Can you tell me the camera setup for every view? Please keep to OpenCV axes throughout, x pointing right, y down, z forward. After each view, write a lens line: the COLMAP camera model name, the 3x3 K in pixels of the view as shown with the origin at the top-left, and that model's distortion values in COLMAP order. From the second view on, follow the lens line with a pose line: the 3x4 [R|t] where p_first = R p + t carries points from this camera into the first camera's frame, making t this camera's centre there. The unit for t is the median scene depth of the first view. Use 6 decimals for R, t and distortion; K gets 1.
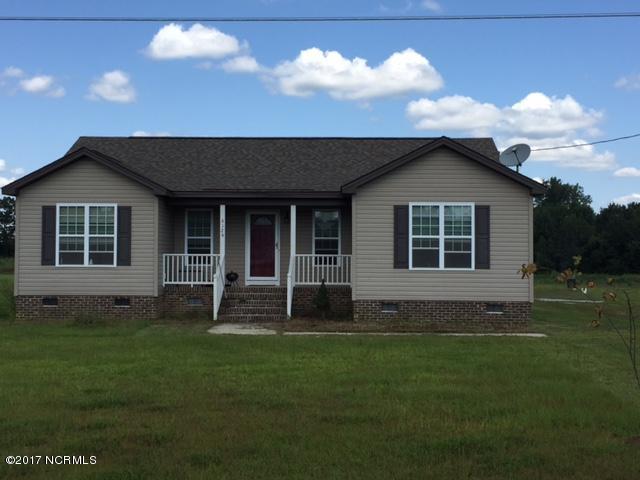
lens RADIAL K [[879.5, 0, 320.1], [0, 879.5, 241.4], [0, 0, 1]] dist [0.067425, 0.000000]
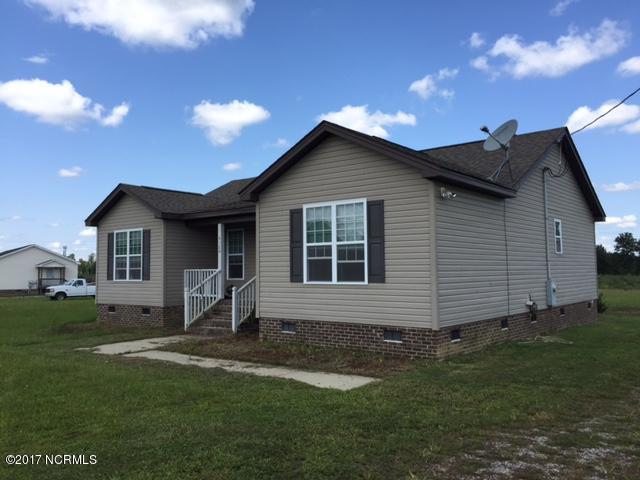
lens RADIAL K [[545.7, 0, 324.3], [0, 545.7, 235.3], [0, 0, 1]] dist [0.071311, -0.088151]
pose [[0.798984, -0.052770, -0.599033, 0.410777], [0.023598, 0.998126, -0.056453, 0.014732], [0.600889, 0.030969, 0.798732, 0.556423]]
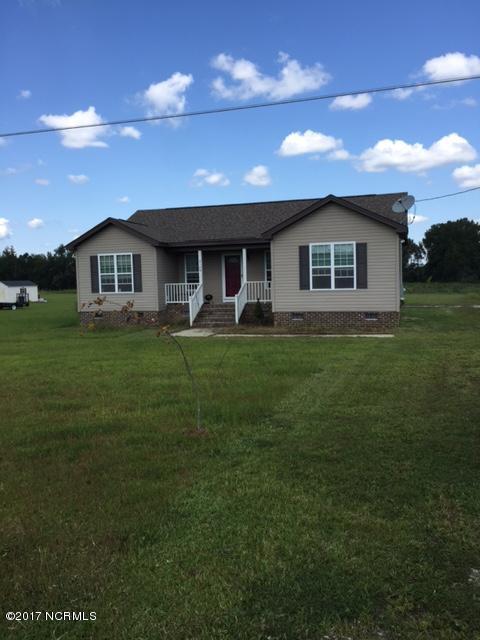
lens RADIAL K [[545.7, 0, 251.5], [0, 545.7, 316.5], [0, 0, 1]] dist [0.071311, -0.088151]
pose [[0.967429, -0.013905, -0.252759, 0.220413], [0.035481, 0.996082, 0.081006, -0.001266], [0.250642, -0.087336, 0.964132, 0.104353]]
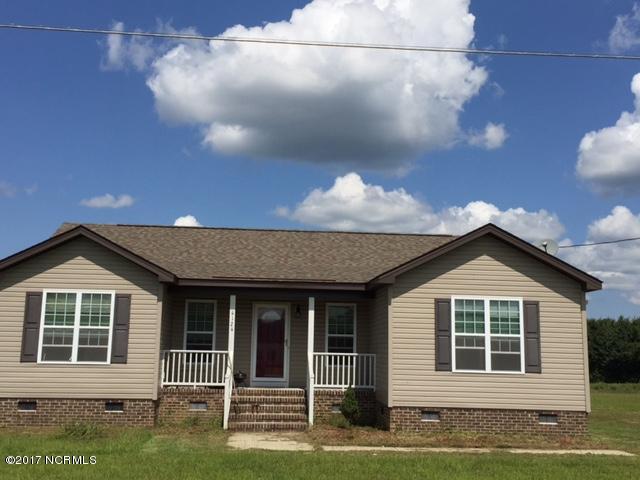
lens RADIAL K [[771.1, 0, 317.2], [0, 771.1, 234.4], [0, 0, 1]] dist [0.057202, 0.000000]
pose [[0.995150, 0.030034, 0.093676, -0.104202], [-0.016447, 0.989647, -0.142577, 0.007968], [-0.096988, 0.140345, 0.985341, 0.216832]]
